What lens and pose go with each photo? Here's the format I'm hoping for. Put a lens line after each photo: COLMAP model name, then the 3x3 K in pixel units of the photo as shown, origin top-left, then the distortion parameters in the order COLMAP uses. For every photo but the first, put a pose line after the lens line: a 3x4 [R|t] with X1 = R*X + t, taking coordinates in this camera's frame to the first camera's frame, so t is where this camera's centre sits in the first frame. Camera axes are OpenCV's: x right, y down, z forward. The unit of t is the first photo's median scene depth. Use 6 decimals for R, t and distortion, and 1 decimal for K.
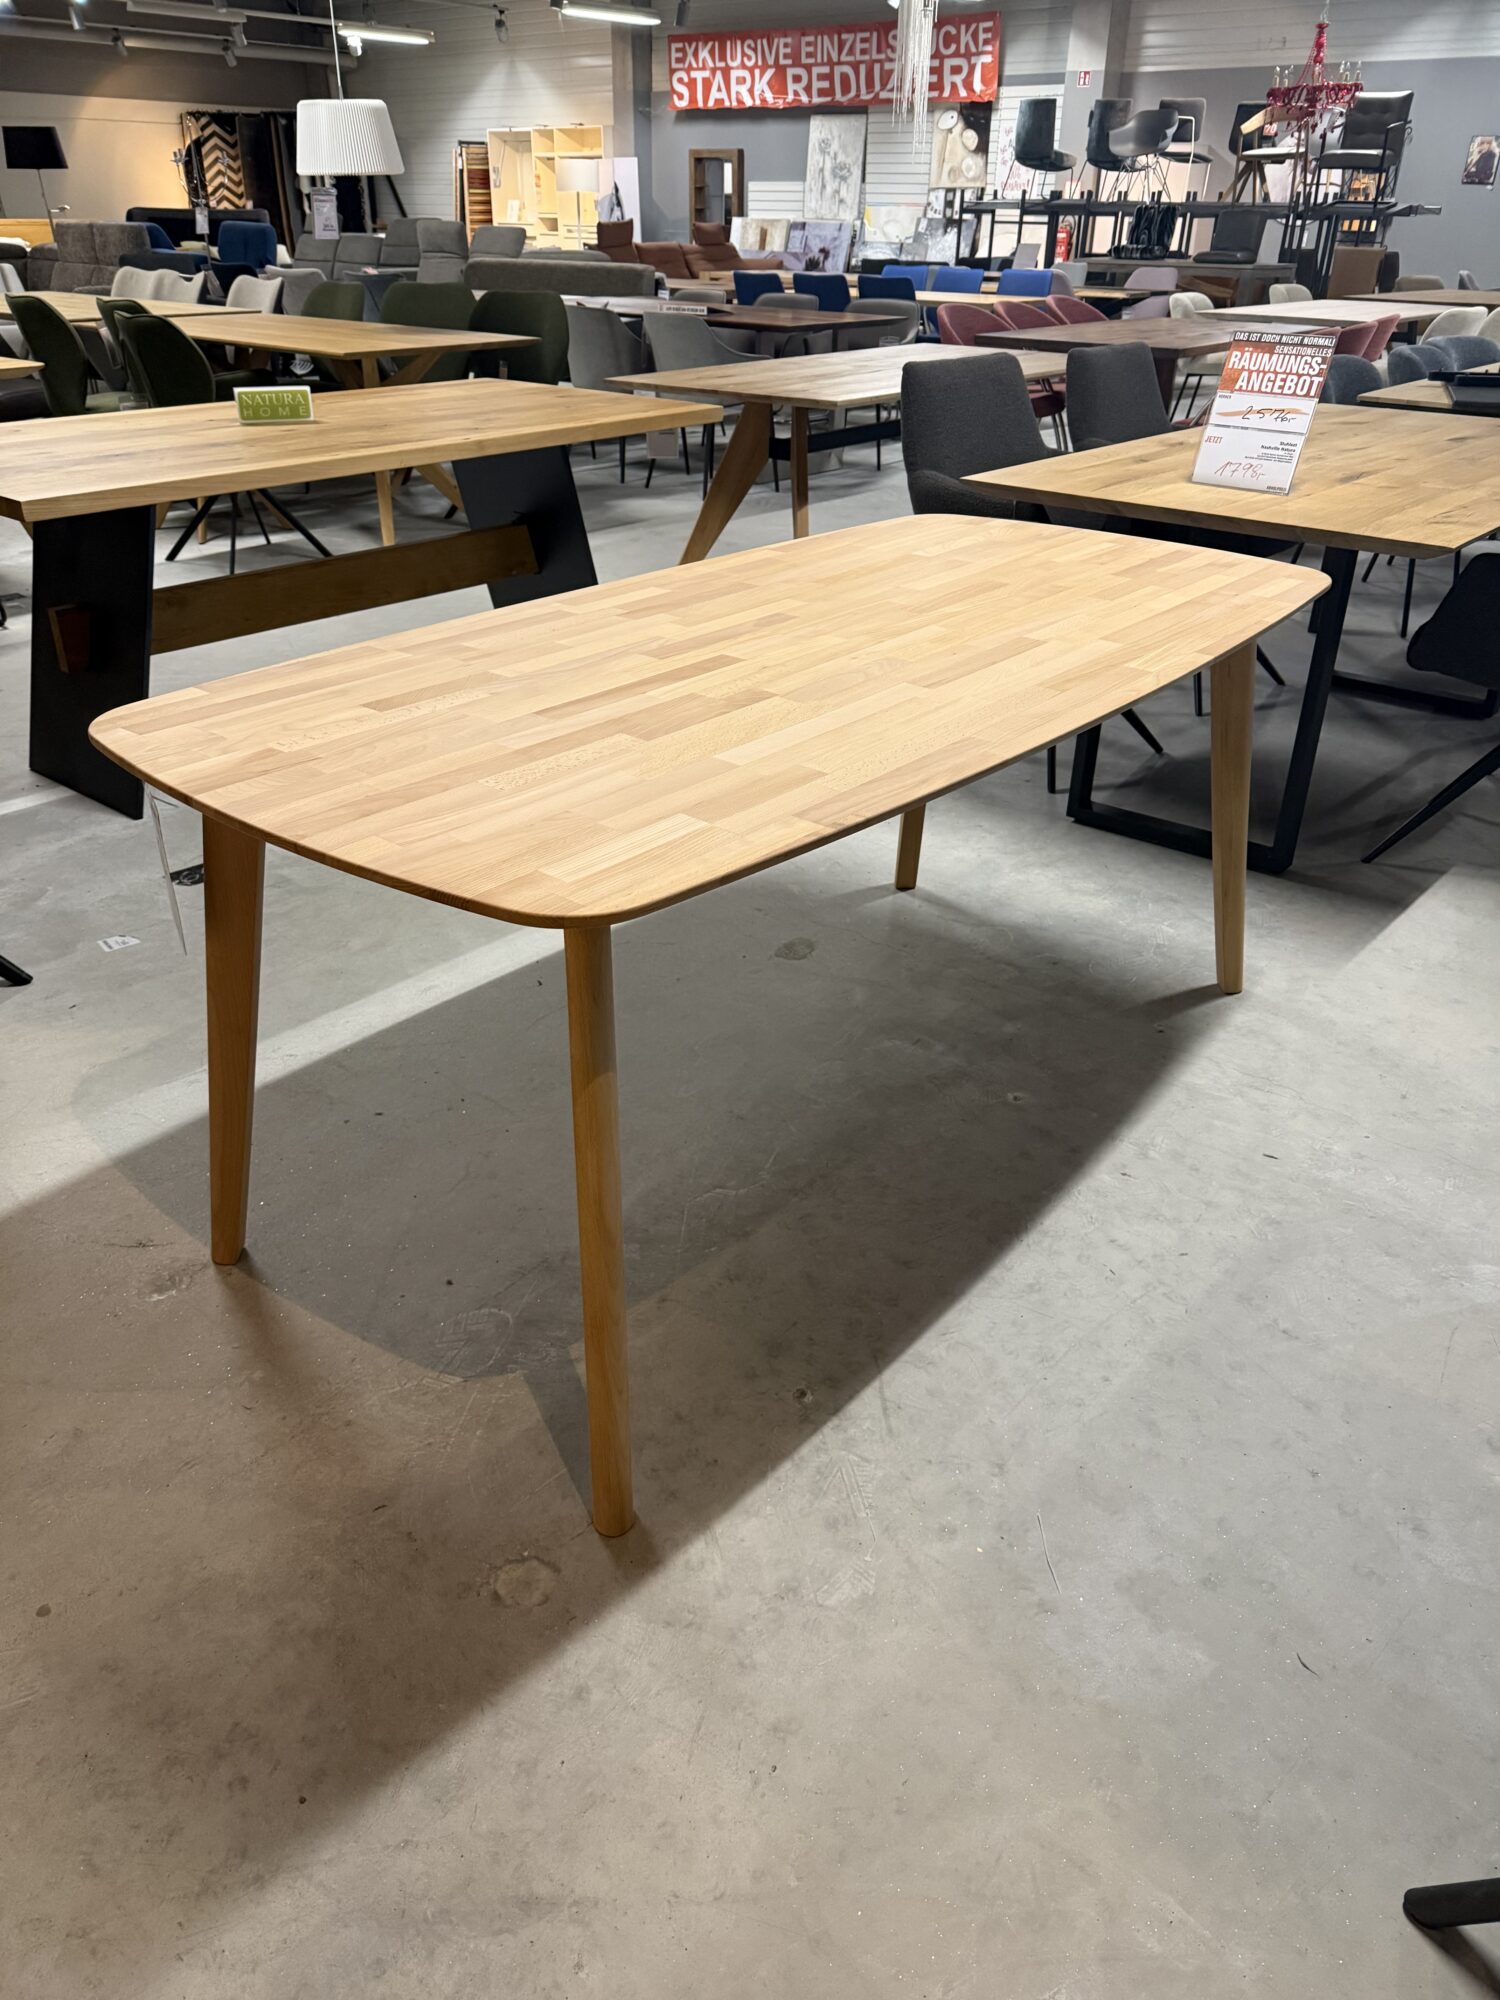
lens RADIAL K [[1418.8, 0, 729.9], [0, 1418.8, 1020.9], [0, 0, 1]] dist [0.024292, -0.040820]
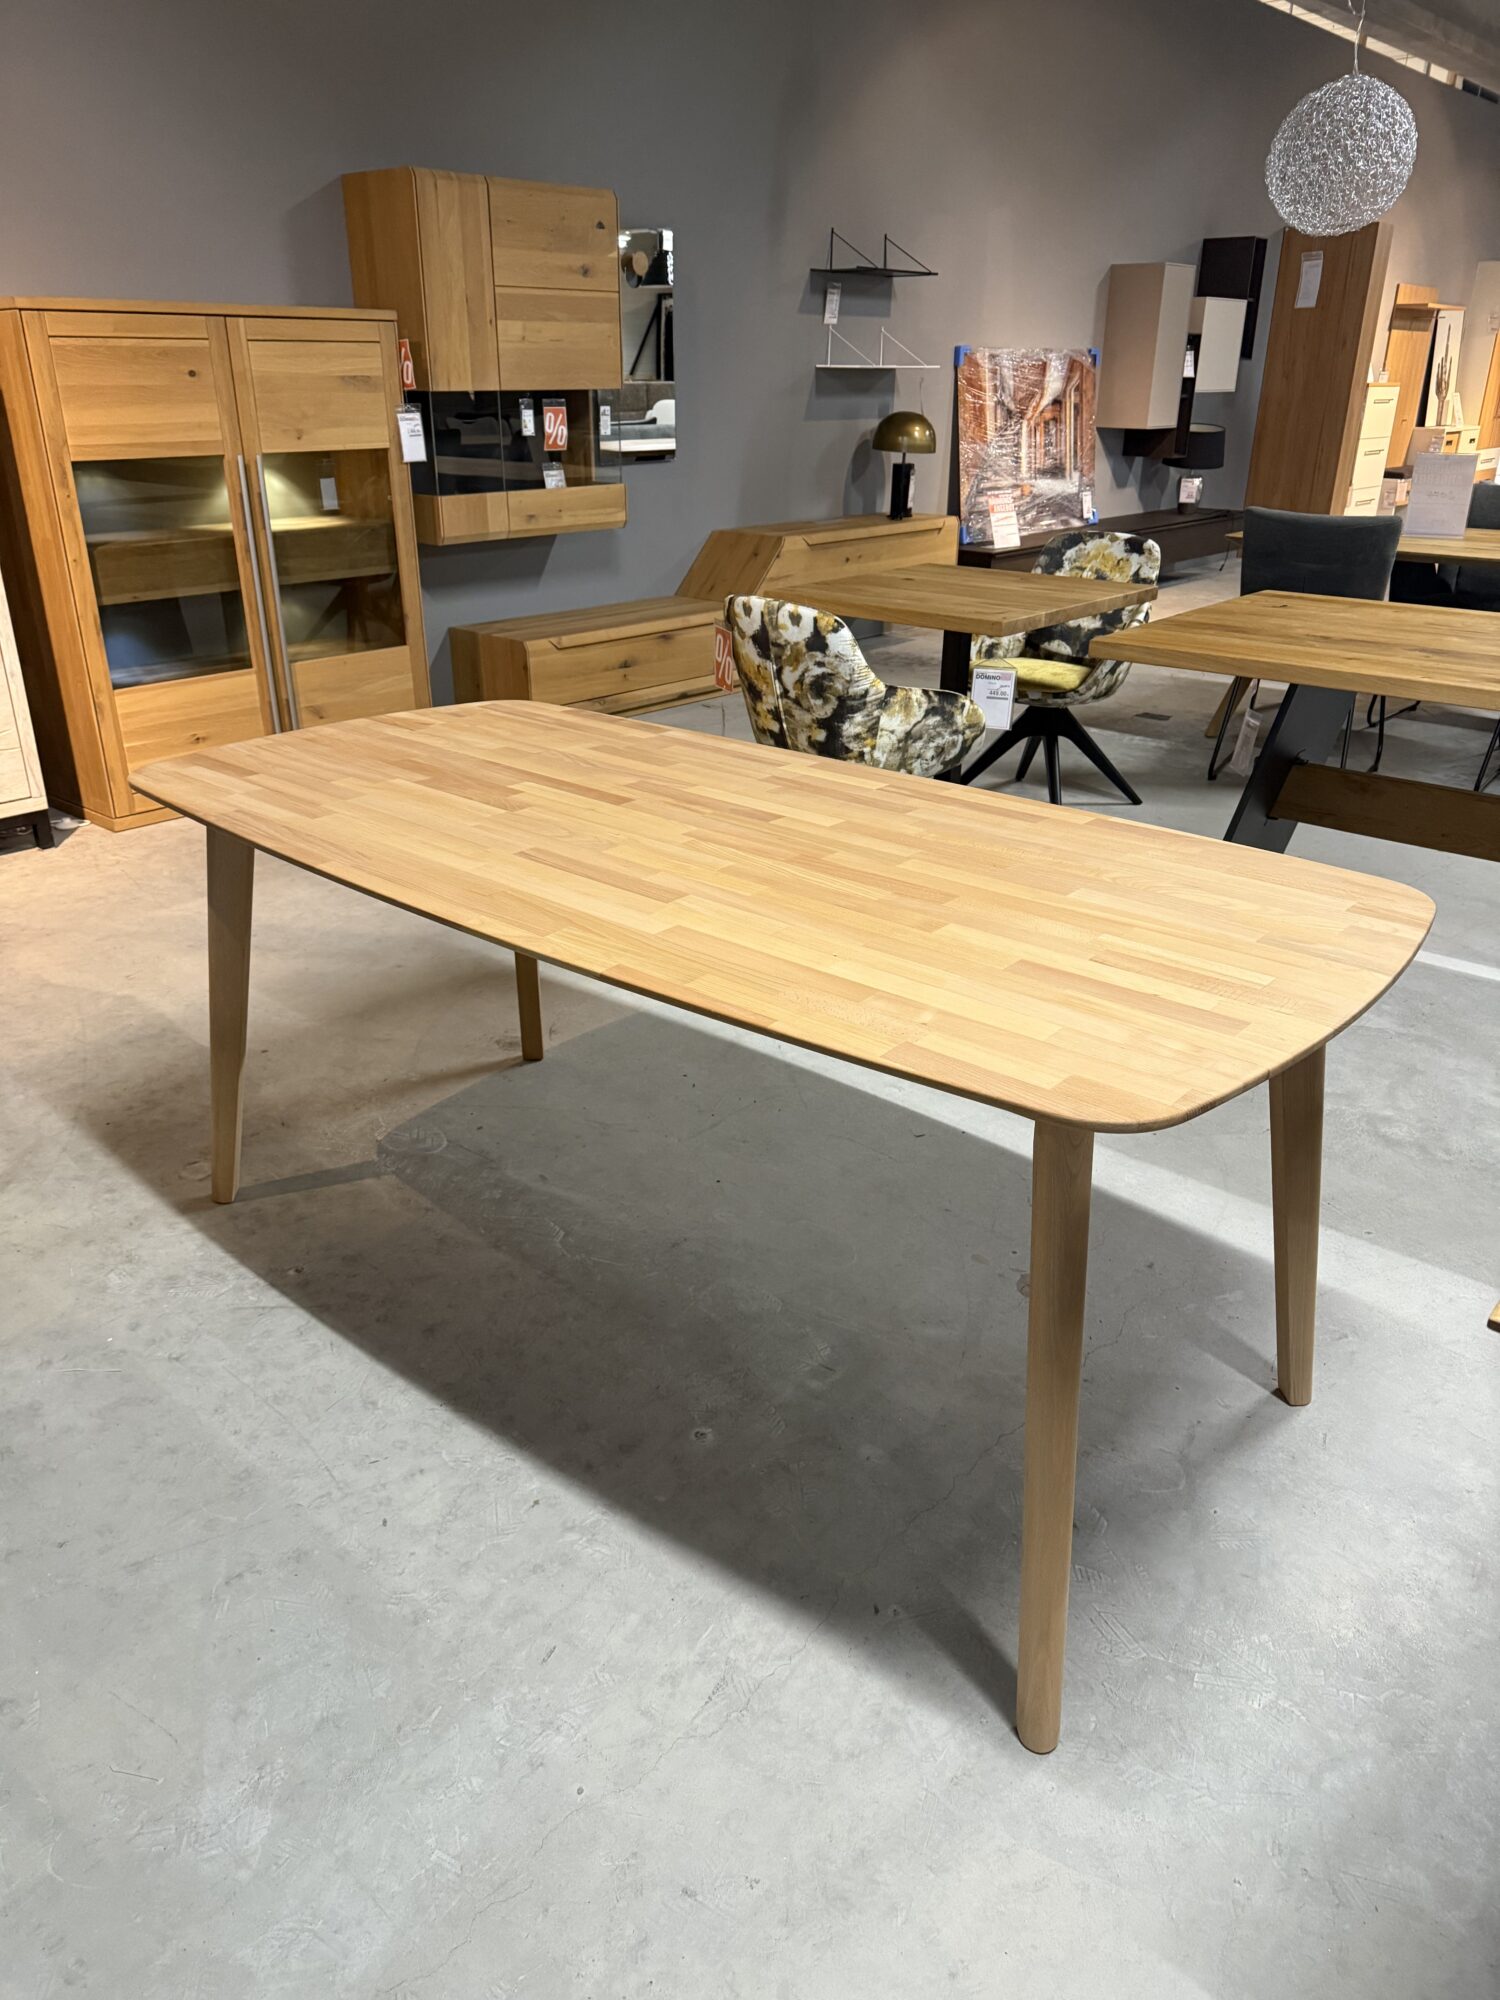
lens RADIAL K [[1418.8, 0, 749.4], [0, 1418.8, 989.8], [0, 0, 1]] dist [0.024292, -0.040820]
pose [[-0.009961, 0.392928, -0.919515, 1.081056], [-0.503917, 0.792286, 0.344020, -0.566728], [0.863694, 0.466787, 0.190111, 0.924894]]
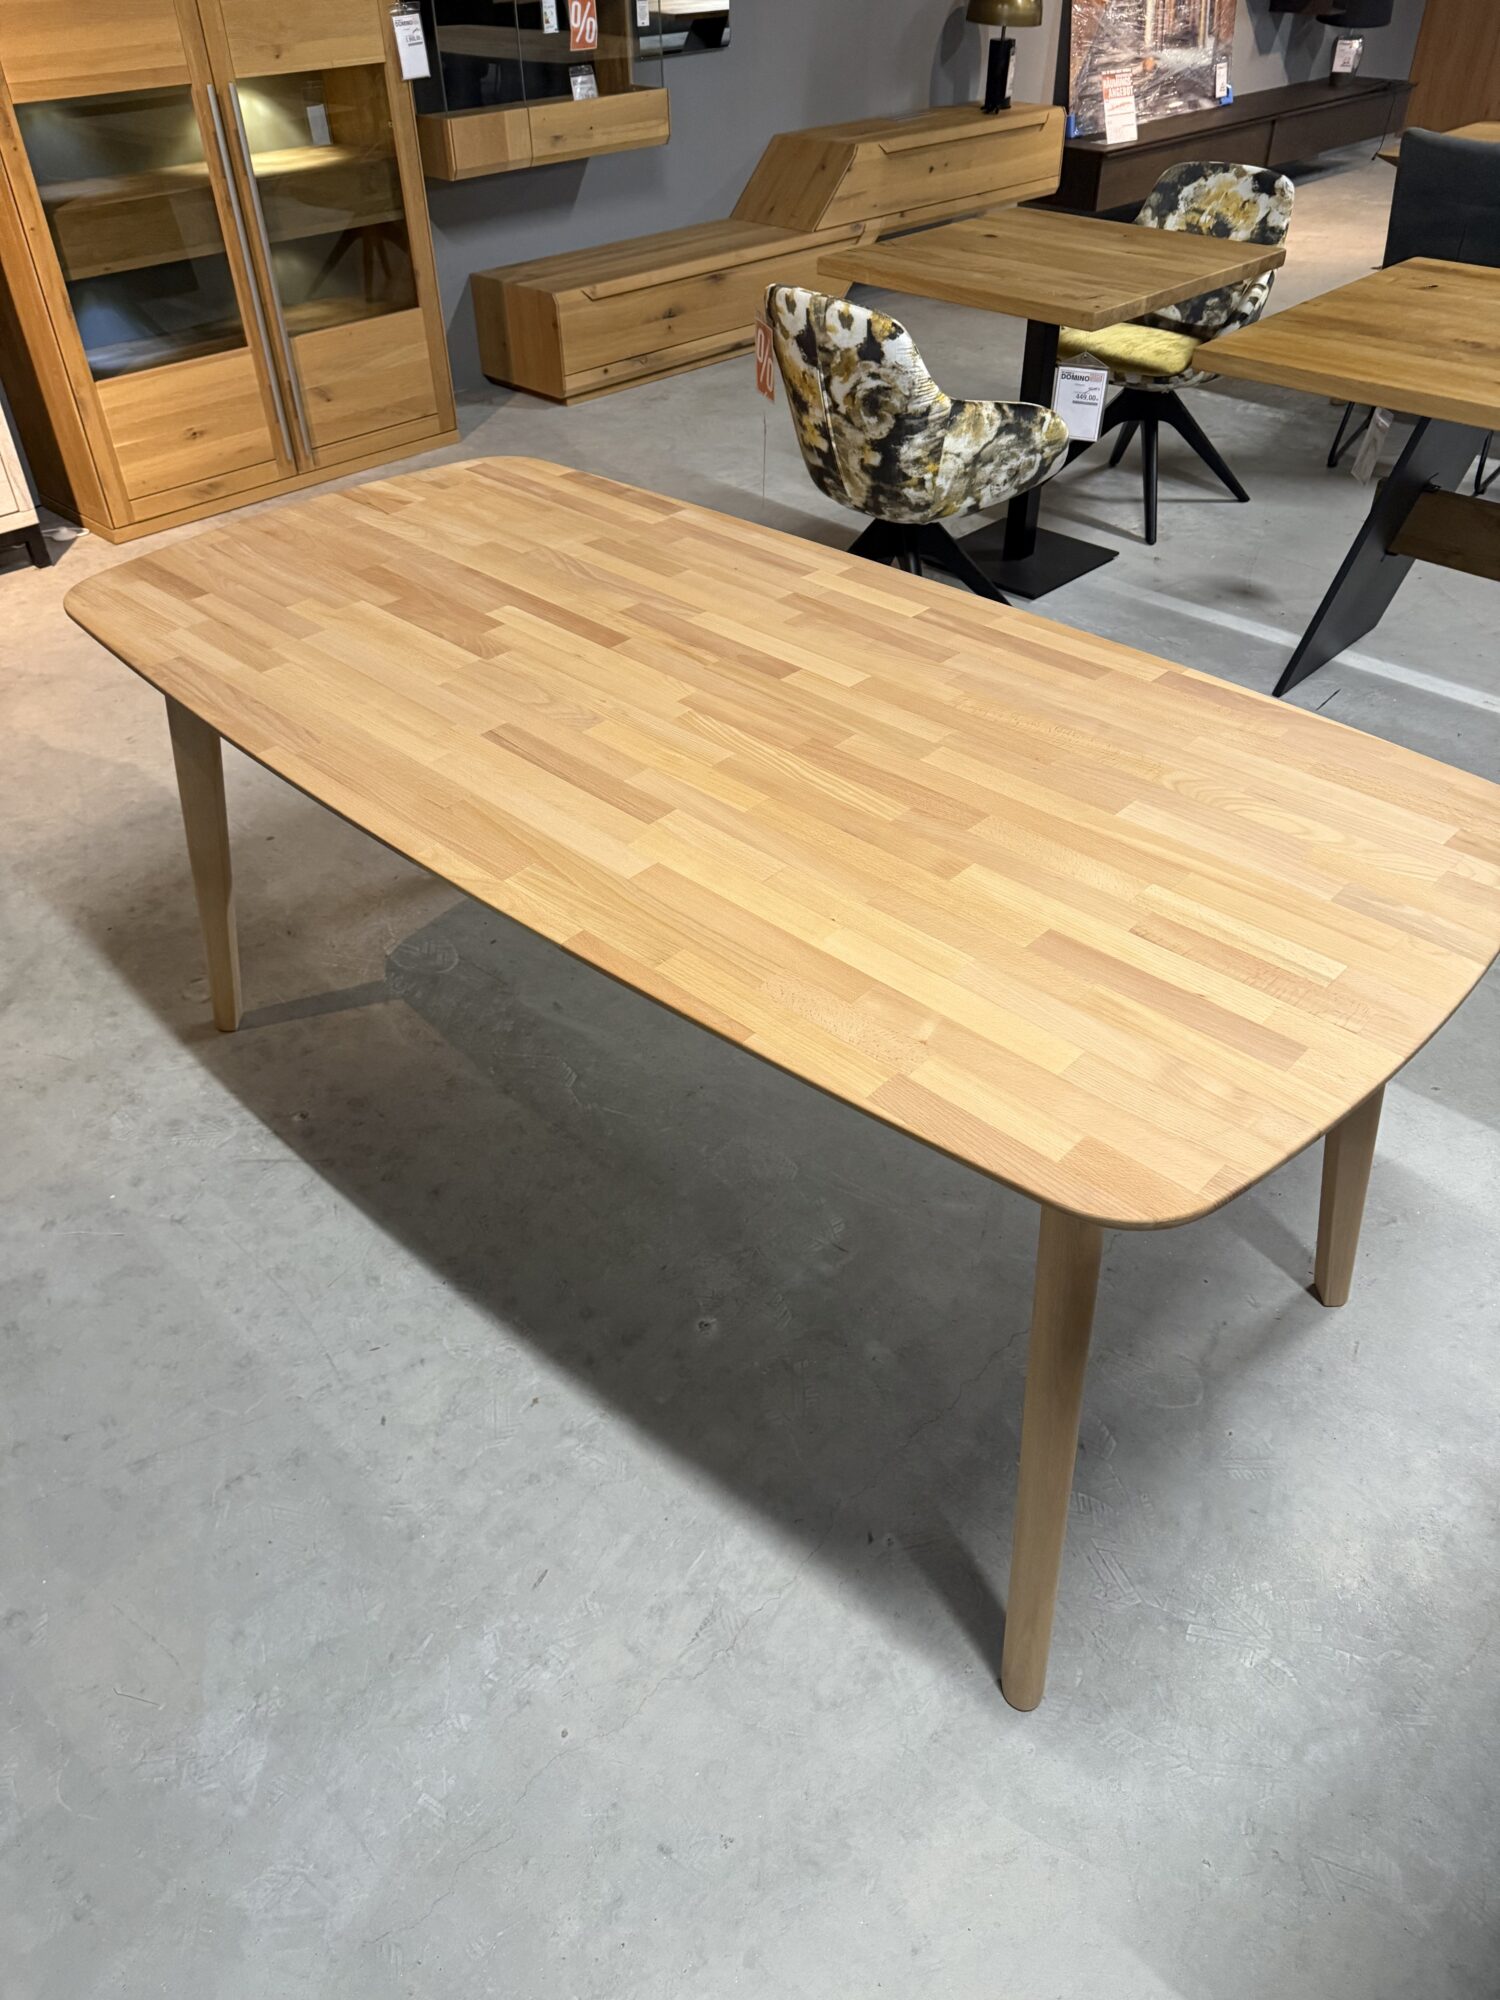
lens RADIAL K [[1418.8, 0, 756.1], [0, 1418.8, 996.7], [0, 0, 1]] dist [0.024292, -0.040820]
pose [[-0.057606, 0.619552, -0.782839, 0.898812], [-0.487681, 0.666753, 0.563567, -0.679891], [0.871119, 0.414240, 0.263735, 0.910504]]
